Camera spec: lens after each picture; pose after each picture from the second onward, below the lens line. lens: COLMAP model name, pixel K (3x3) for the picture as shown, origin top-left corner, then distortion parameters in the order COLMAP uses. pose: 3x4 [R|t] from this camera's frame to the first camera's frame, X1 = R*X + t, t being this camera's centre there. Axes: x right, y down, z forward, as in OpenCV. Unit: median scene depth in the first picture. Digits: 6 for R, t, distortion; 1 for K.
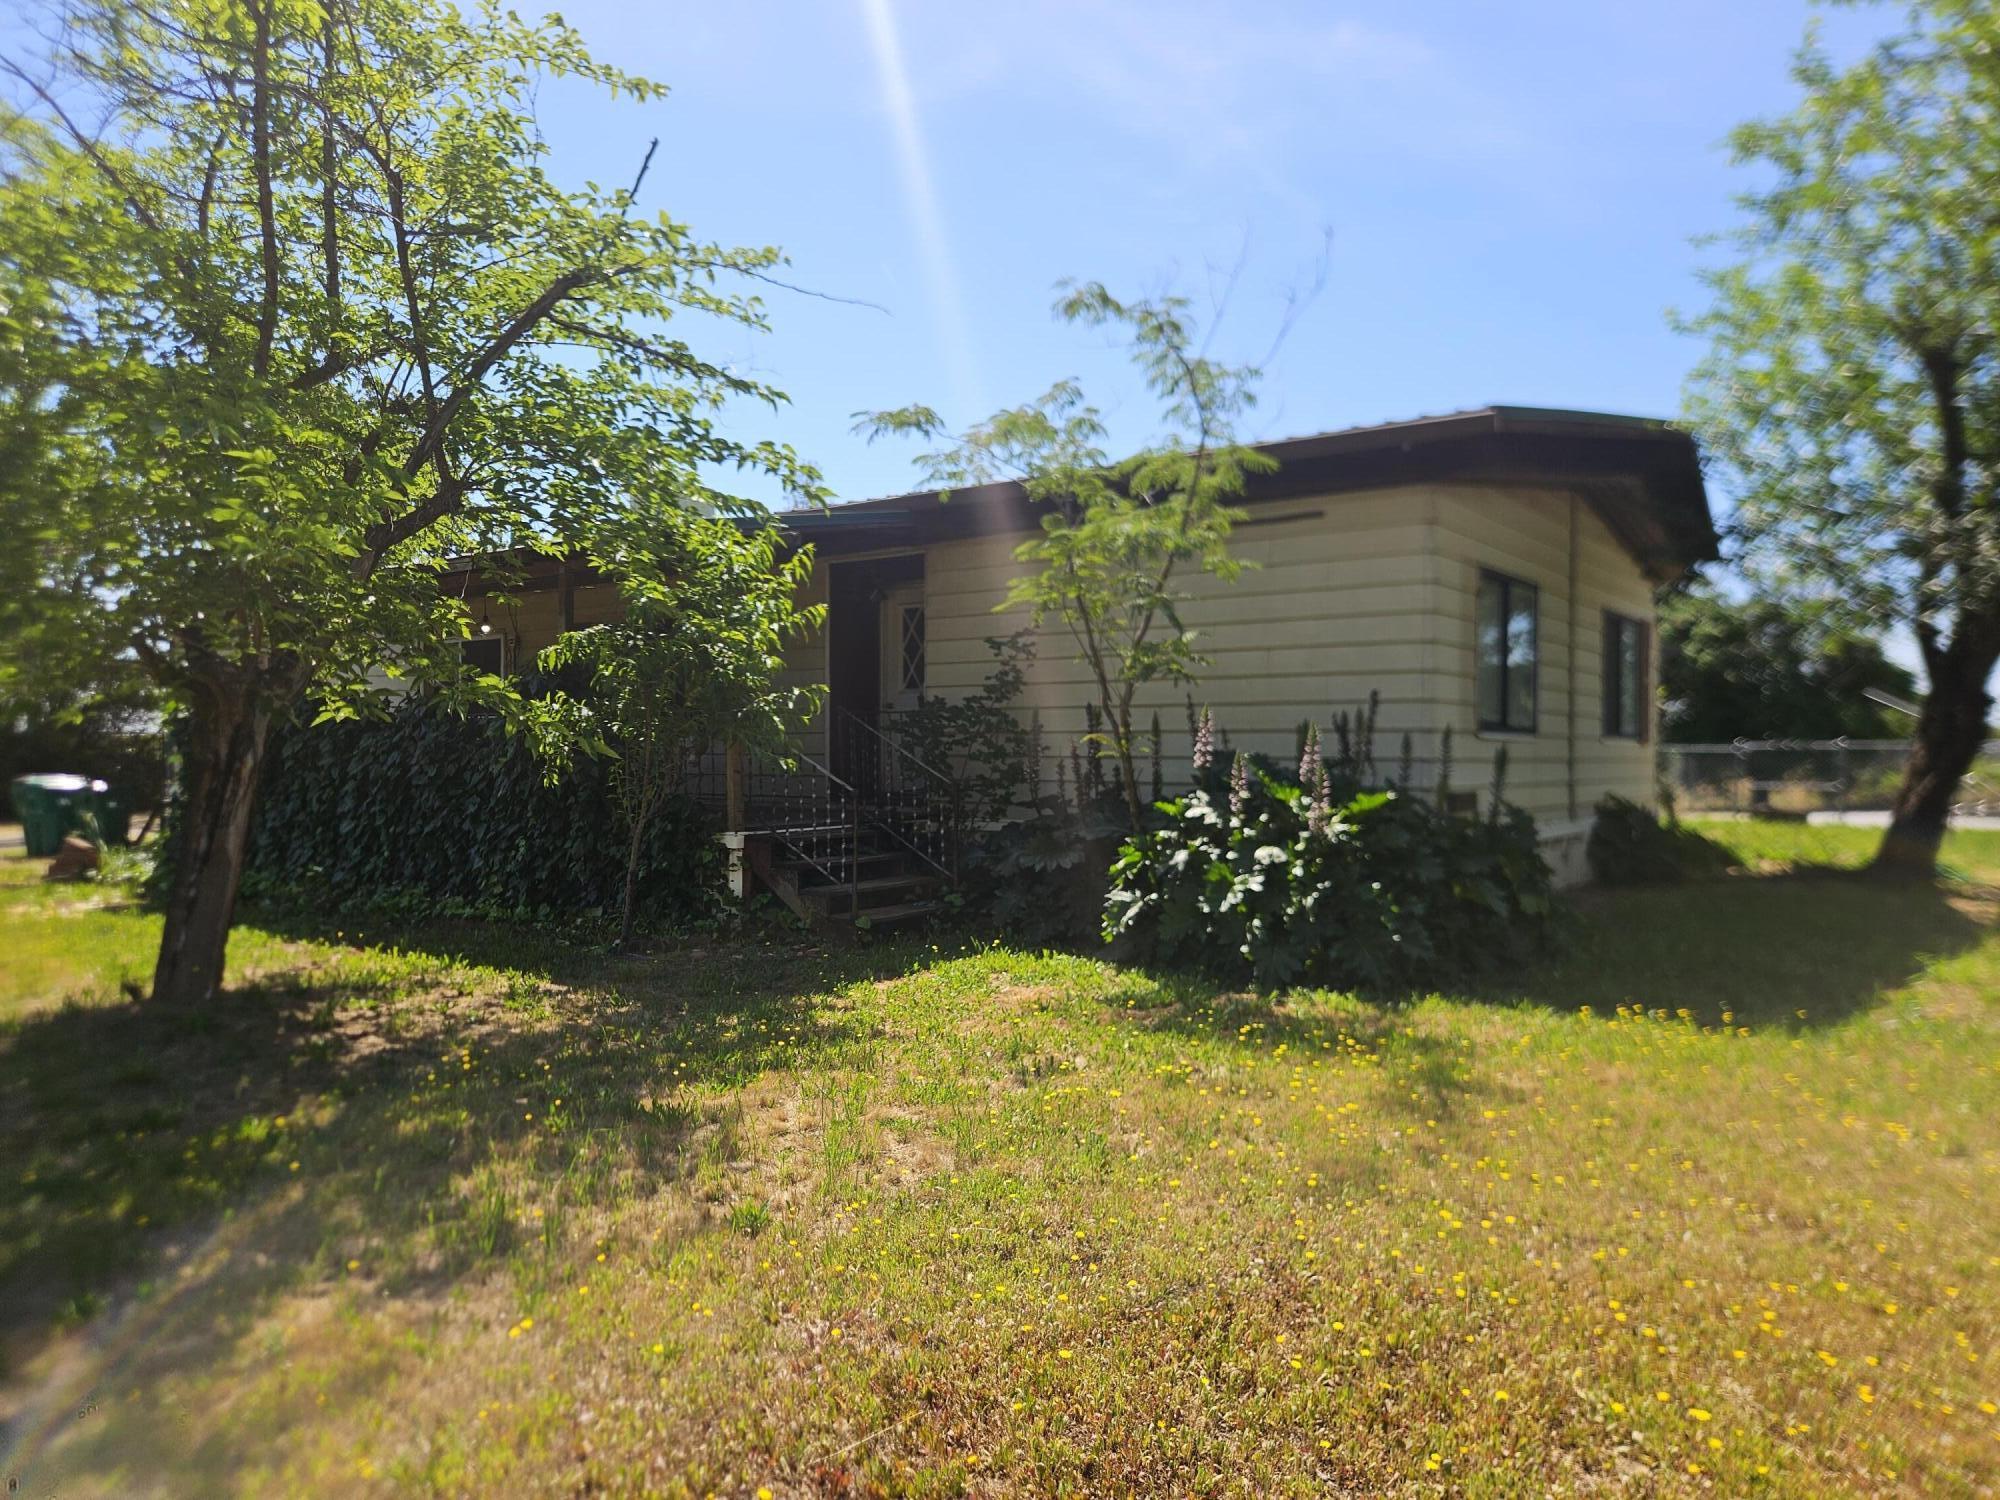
lens RADIAL K [[1303.5, 0, 988.2], [0, 1303.5, 763.6], [0, 0, 1]] dist [0.050157, -0.041440]
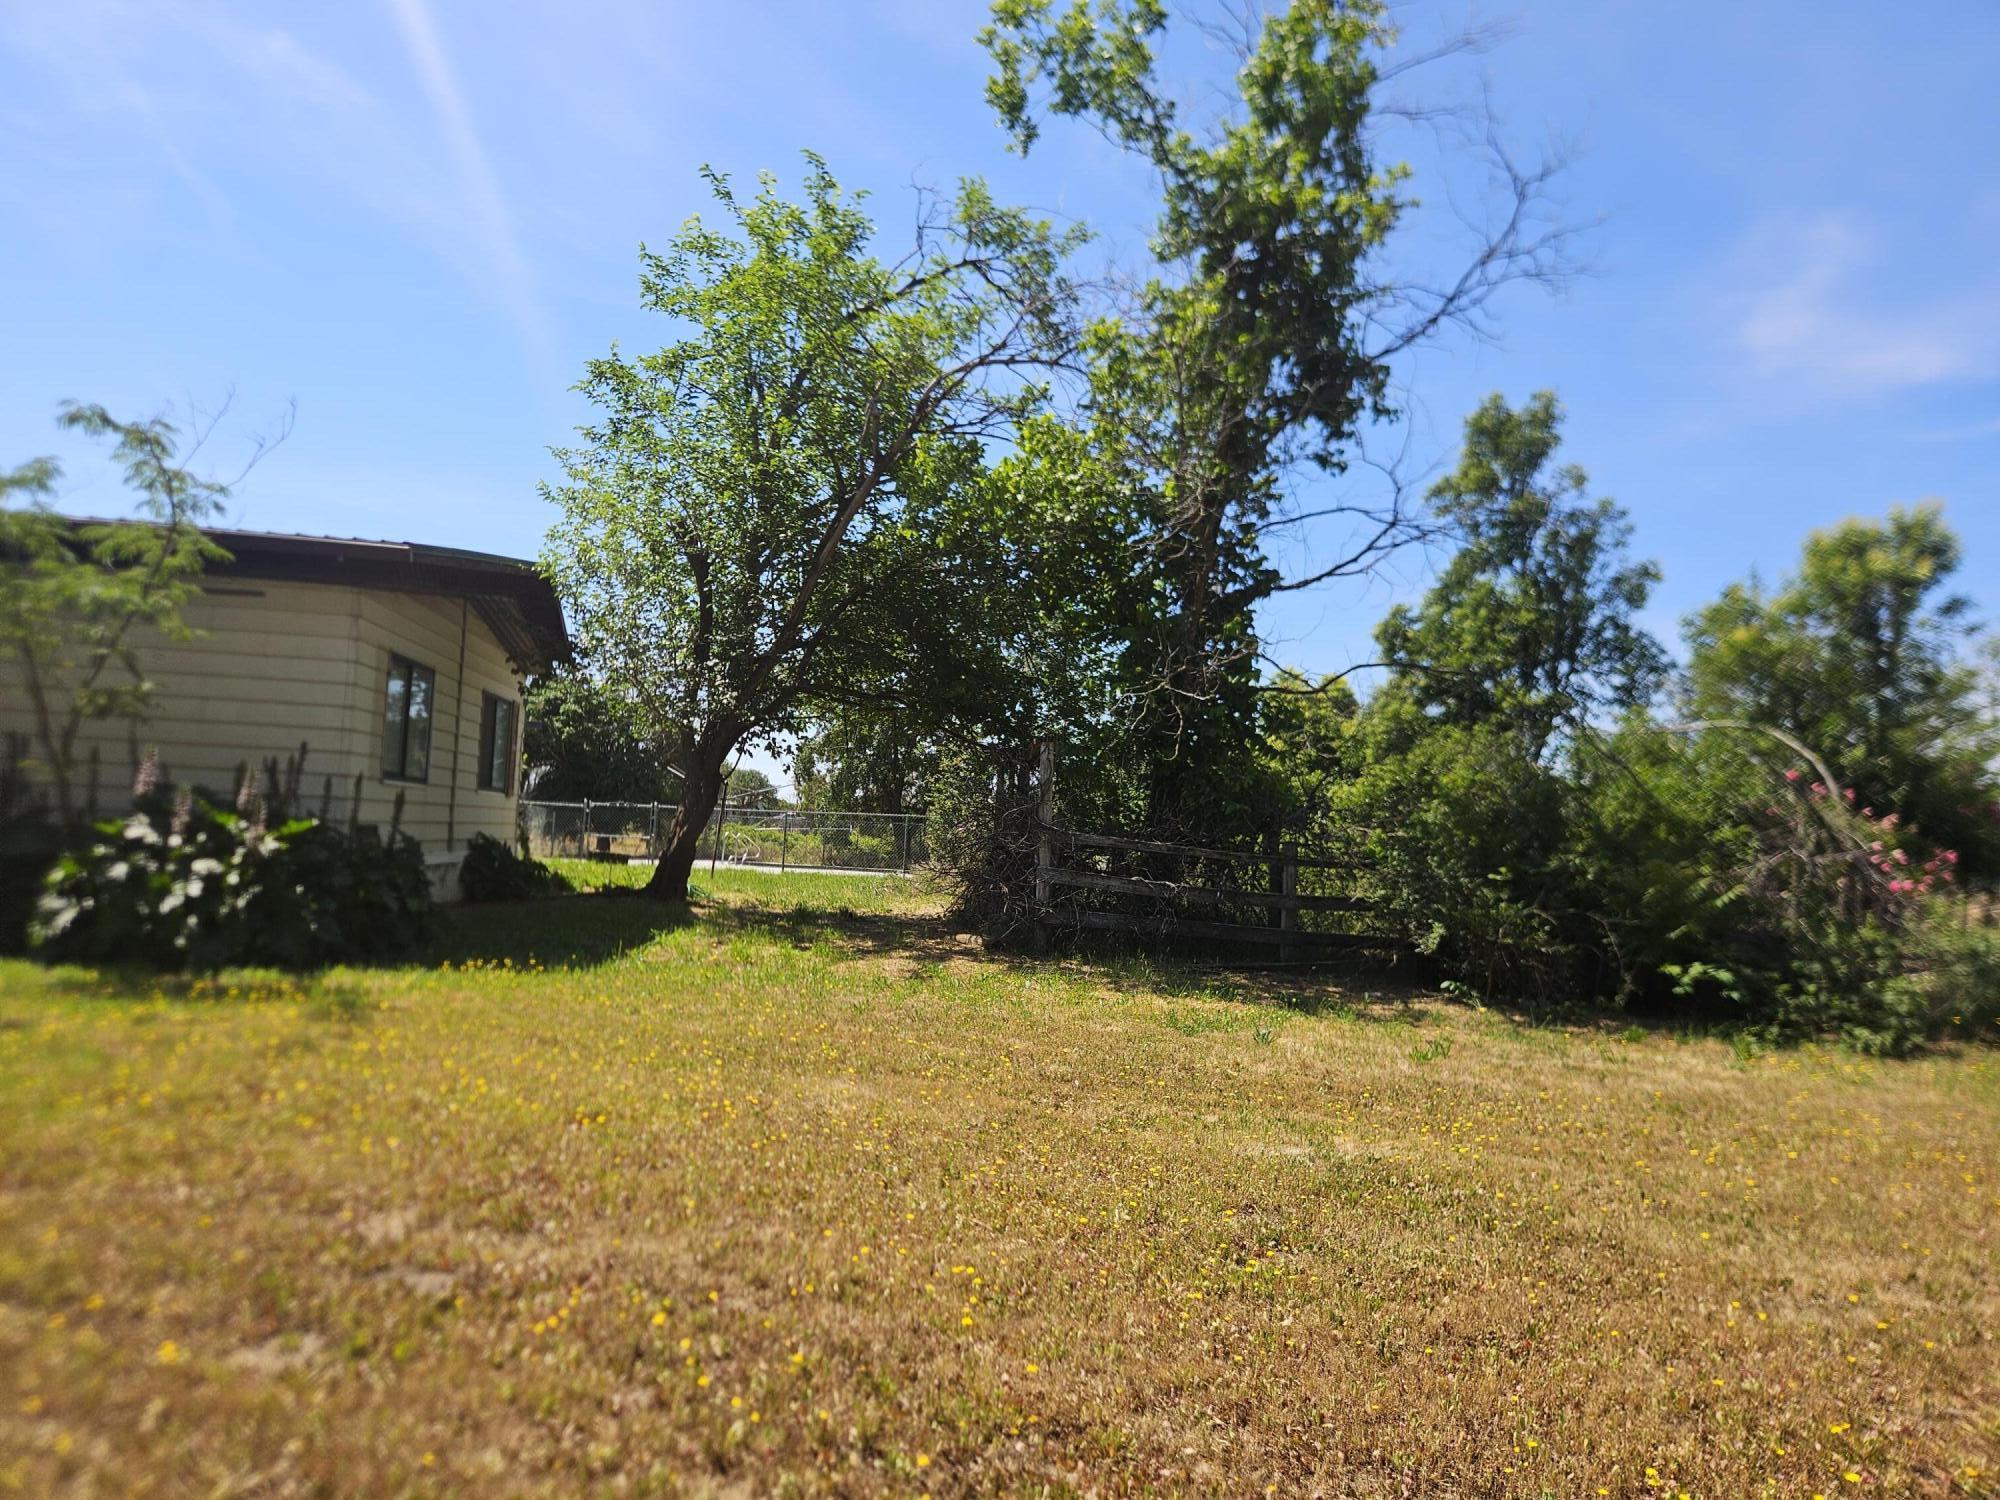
lens RADIAL K [[1303.5, 0, 988.2], [0, 1303.5, 763.6], [0, 0, 1]] dist [0.050157, -0.041440]
pose [[0.694567, 0.068555, 0.716155, -0.166826], [-0.039579, 0.997583, -0.057110, 0.013093], [-0.718339, 0.011322, 0.695601, -0.392887]]
